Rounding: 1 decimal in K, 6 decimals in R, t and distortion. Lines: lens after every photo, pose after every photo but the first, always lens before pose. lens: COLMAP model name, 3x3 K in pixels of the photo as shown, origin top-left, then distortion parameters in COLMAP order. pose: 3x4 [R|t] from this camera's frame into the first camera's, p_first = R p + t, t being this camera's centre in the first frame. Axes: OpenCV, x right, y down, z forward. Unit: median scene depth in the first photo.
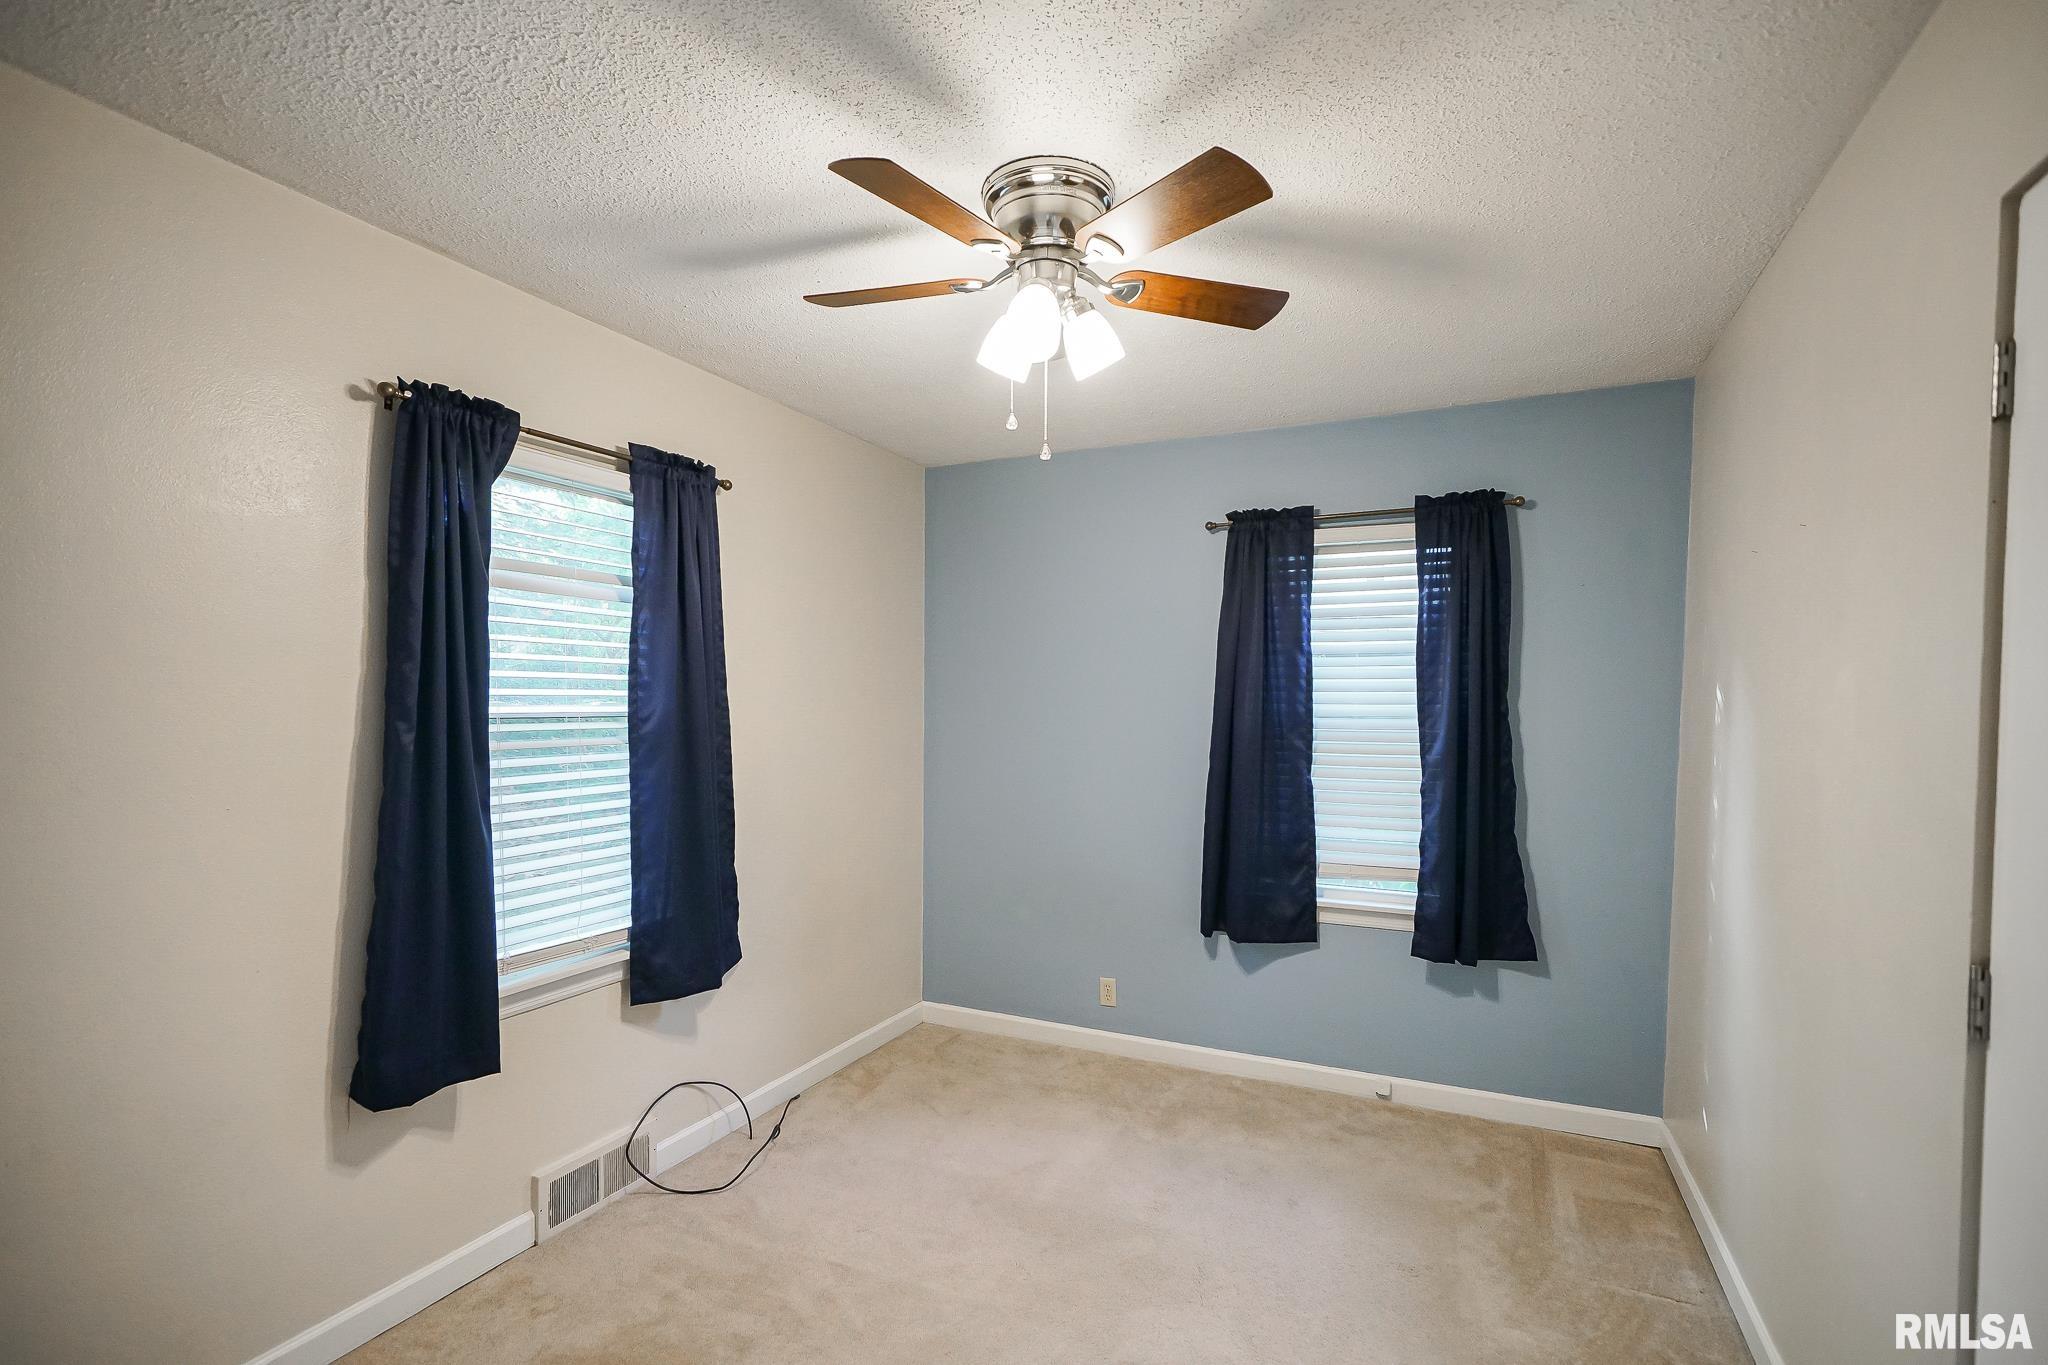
lens RADIAL K [[926.0, 0, 1025.9], [0, 926.0, 740.5], [0, 0, 1]] dist [-0.005781, 0.003230]
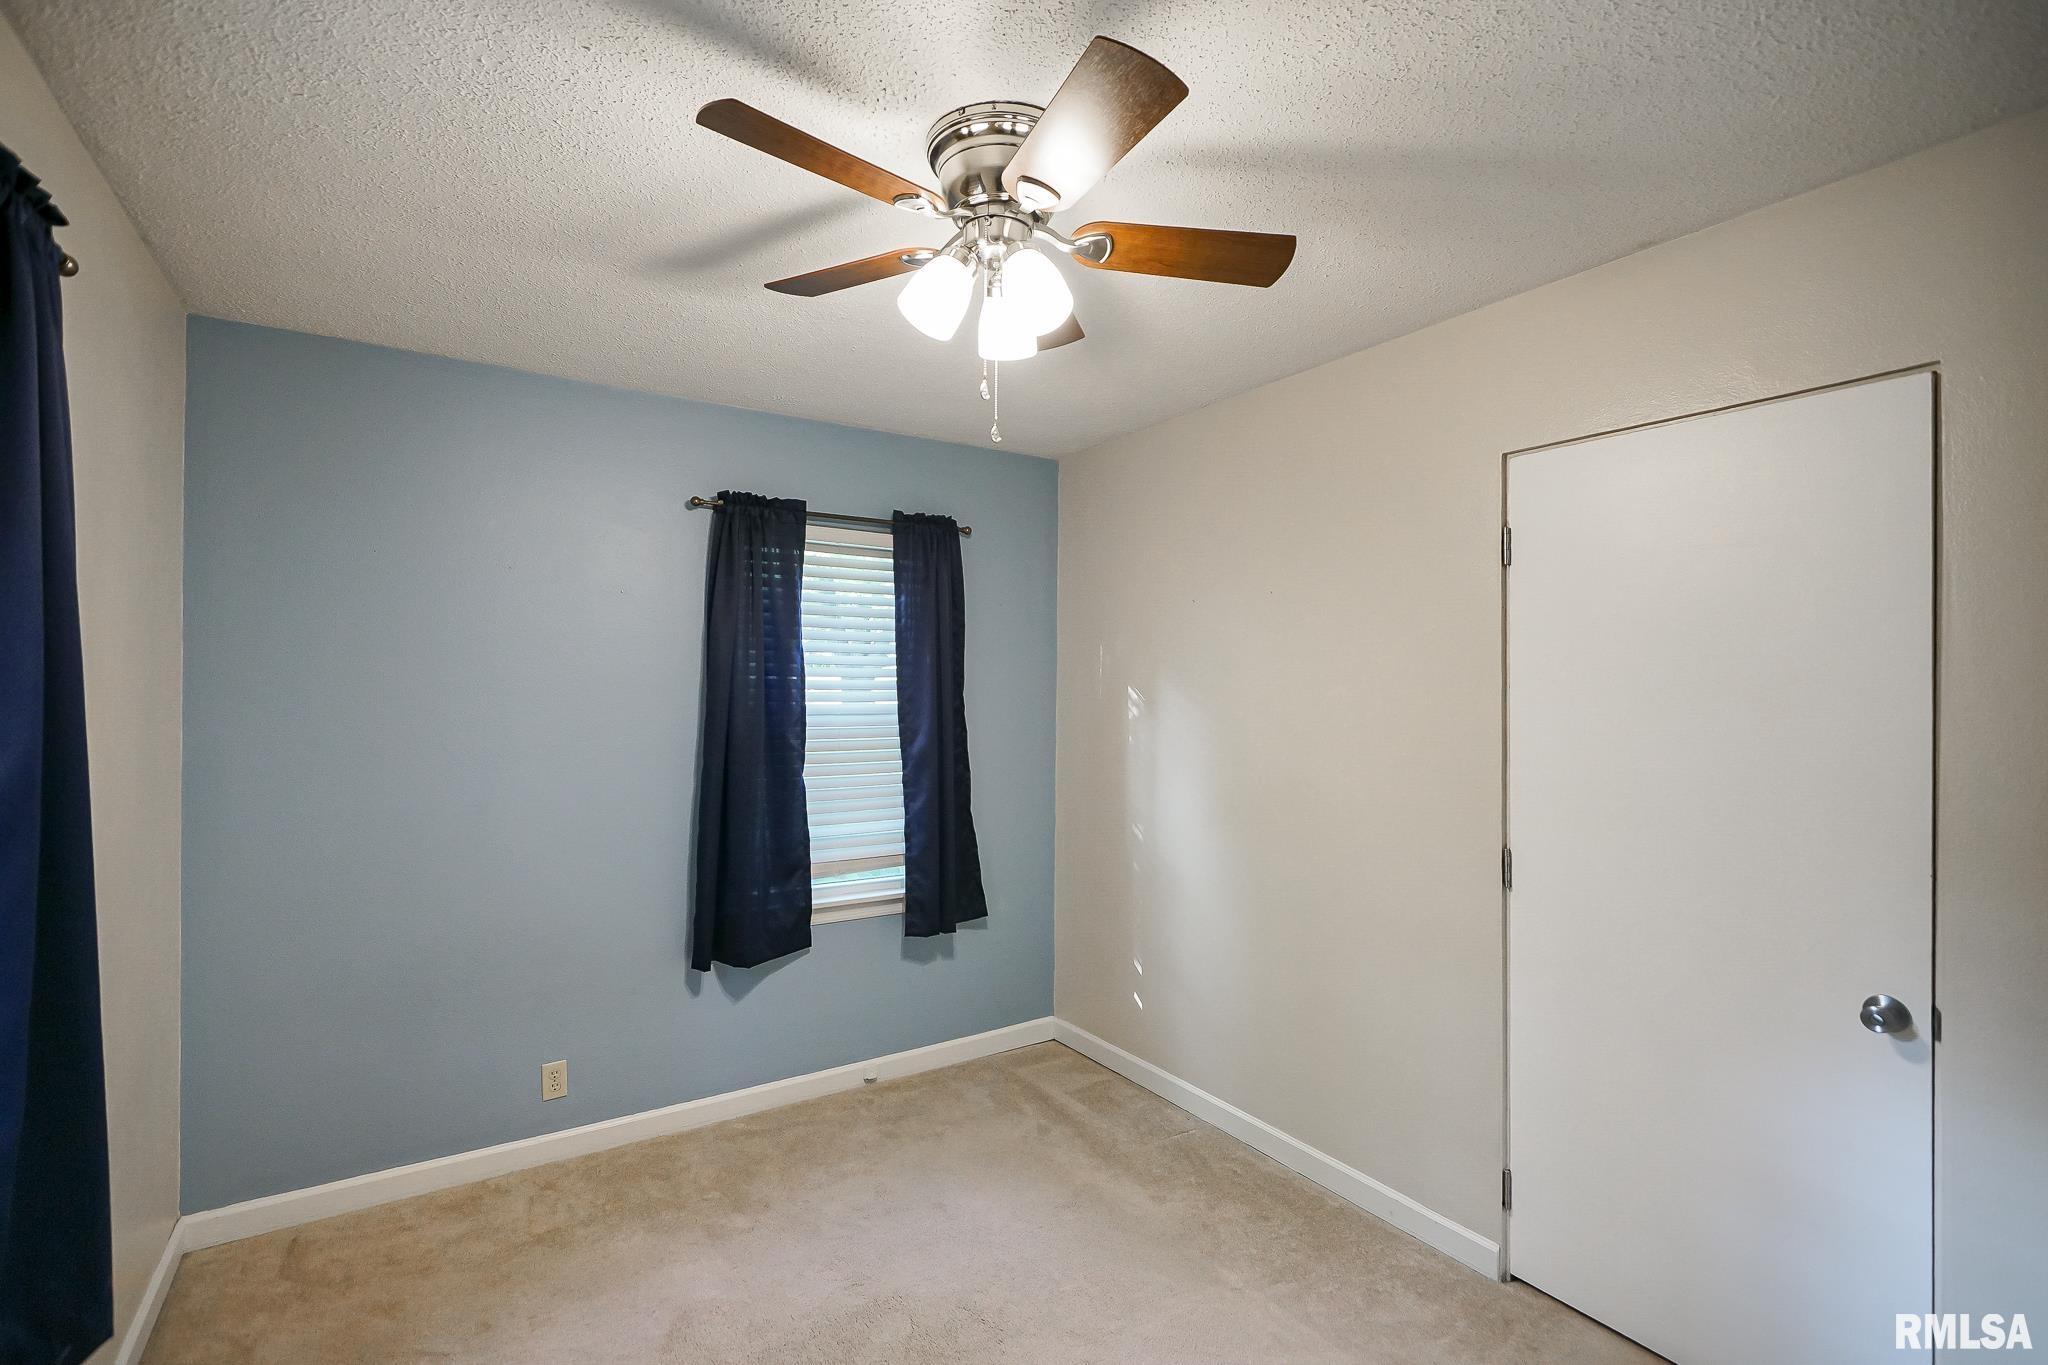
lens RADIAL K [[926.0, 0, 1012.6], [0, 926.0, 680.7], [0, 0, 1]] dist [-0.005781, 0.003230]
pose [[0.537068, 0.003848, 0.843530, -0.402177], [0.033154, 0.999121, -0.025667, -0.029598], [-0.842887, 0.041751, 0.536468, 0.293024]]
